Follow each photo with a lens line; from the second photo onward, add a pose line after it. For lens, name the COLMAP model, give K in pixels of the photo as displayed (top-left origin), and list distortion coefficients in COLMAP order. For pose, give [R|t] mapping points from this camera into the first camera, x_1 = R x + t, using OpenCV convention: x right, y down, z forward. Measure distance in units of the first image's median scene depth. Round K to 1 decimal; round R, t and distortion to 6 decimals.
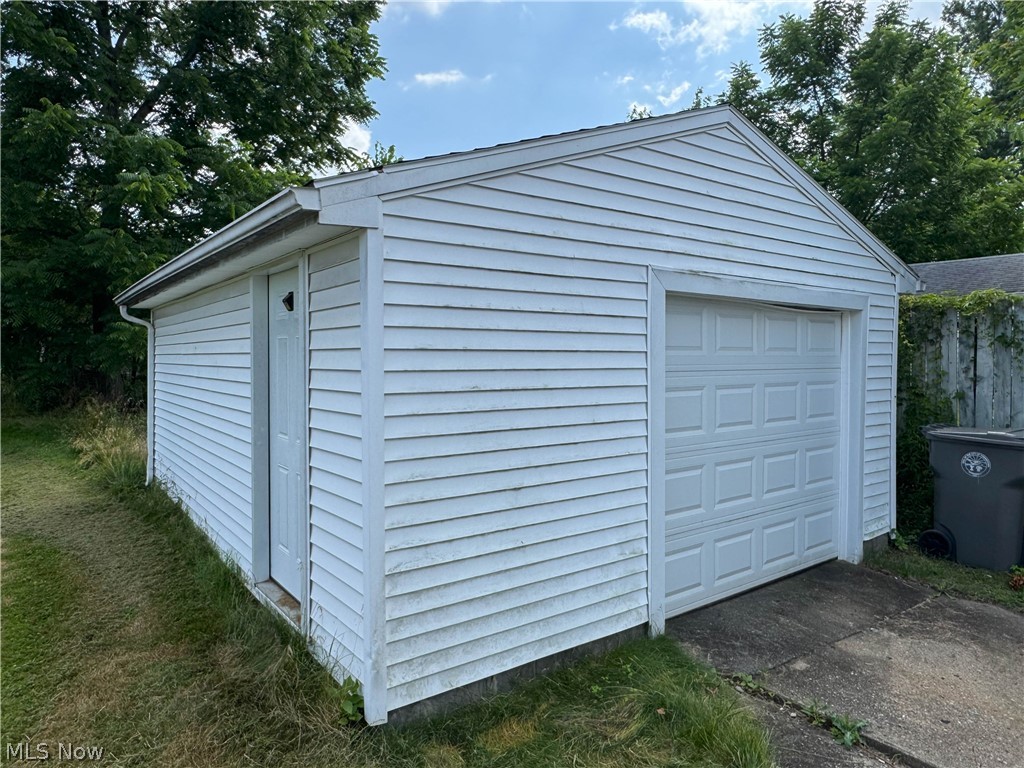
lens RADIAL K [[660.5, 0, 510.7], [0, 660.5, 381.1], [0, 0, 1]] dist [0.010525, 0.001951]
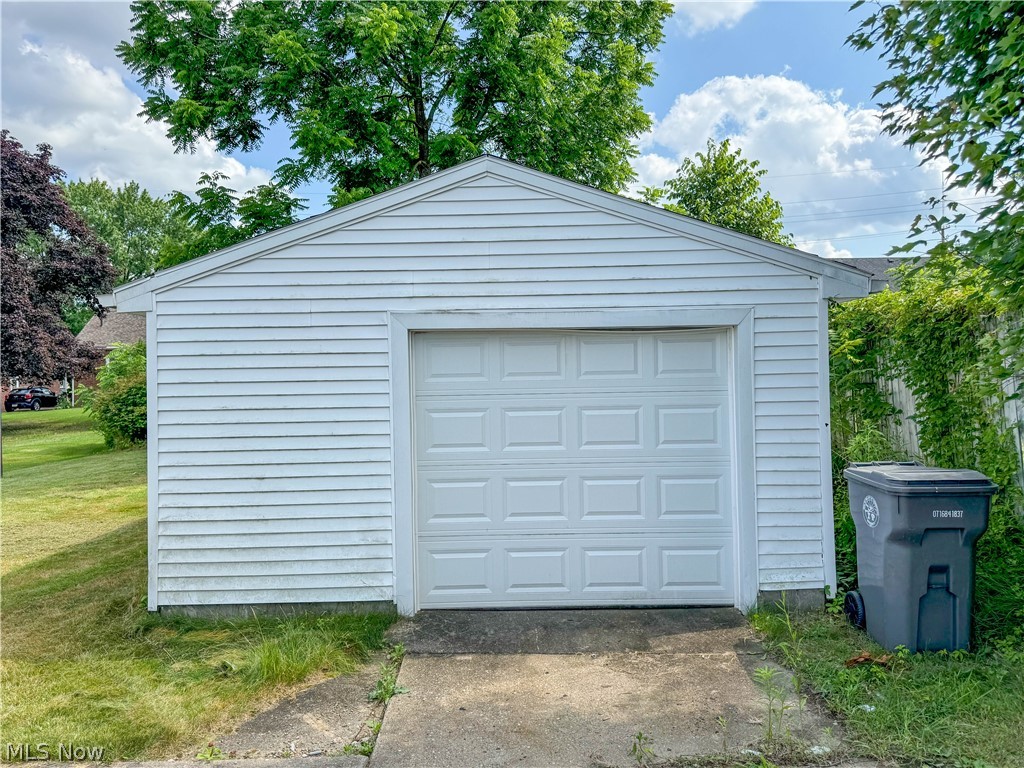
lens RADIAL K [[747.1, 0, 514.9], [0, 747.1, 384.6], [0, 0, 1]] dist [0.053296, -0.003793]
pose [[0.795738, -0.007648, -0.605592, 1.219604], [-0.004335, 0.999823, -0.018324, -0.010374], [0.605625, 0.017206, 0.795564, 0.025534]]
